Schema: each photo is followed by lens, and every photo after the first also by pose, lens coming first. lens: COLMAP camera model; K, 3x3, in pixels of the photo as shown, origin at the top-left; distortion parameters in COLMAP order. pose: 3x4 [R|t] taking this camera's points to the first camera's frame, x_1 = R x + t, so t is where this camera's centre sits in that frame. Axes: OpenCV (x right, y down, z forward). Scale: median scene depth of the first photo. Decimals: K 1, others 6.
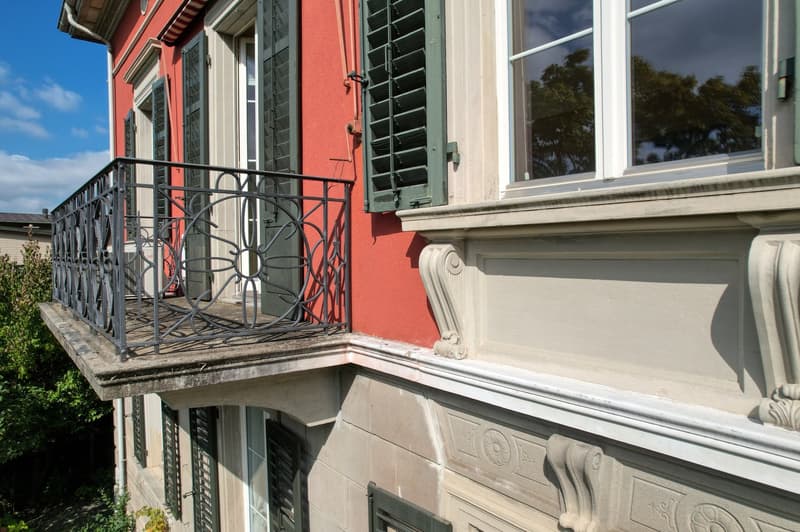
lens RADIAL K [[506.5, 0, 399.3], [0, 506.5, 262.9], [0, 0, 1]] dist [-0.000760, 0.000023]
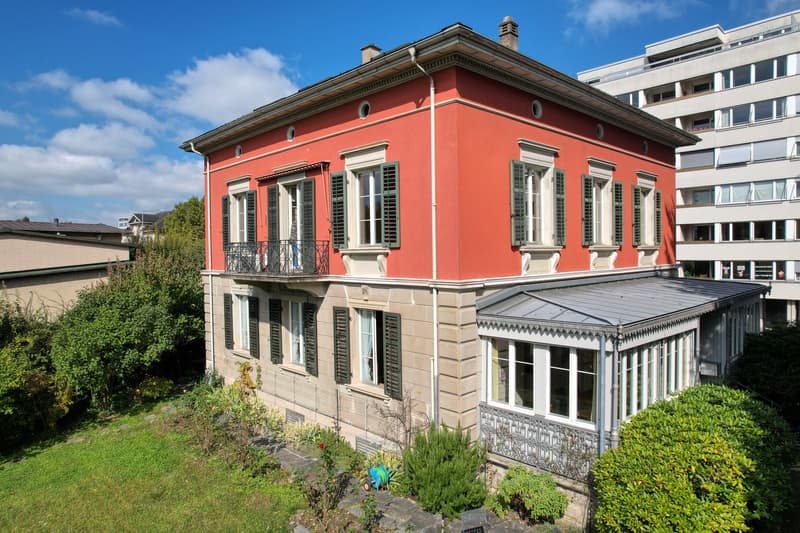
lens RADIAL K [[506.5, 0, 400.7], [0, 506.5, 267.4], [0, 0, 1]] dist [-0.000760, 0.000023]
pose [[0.996064, 0.001921, 0.088616, 0.162665], [-0.002188, 0.999993, 0.002919, 0.068252], [-0.088610, -0.003101, 0.996062, -4.041770]]
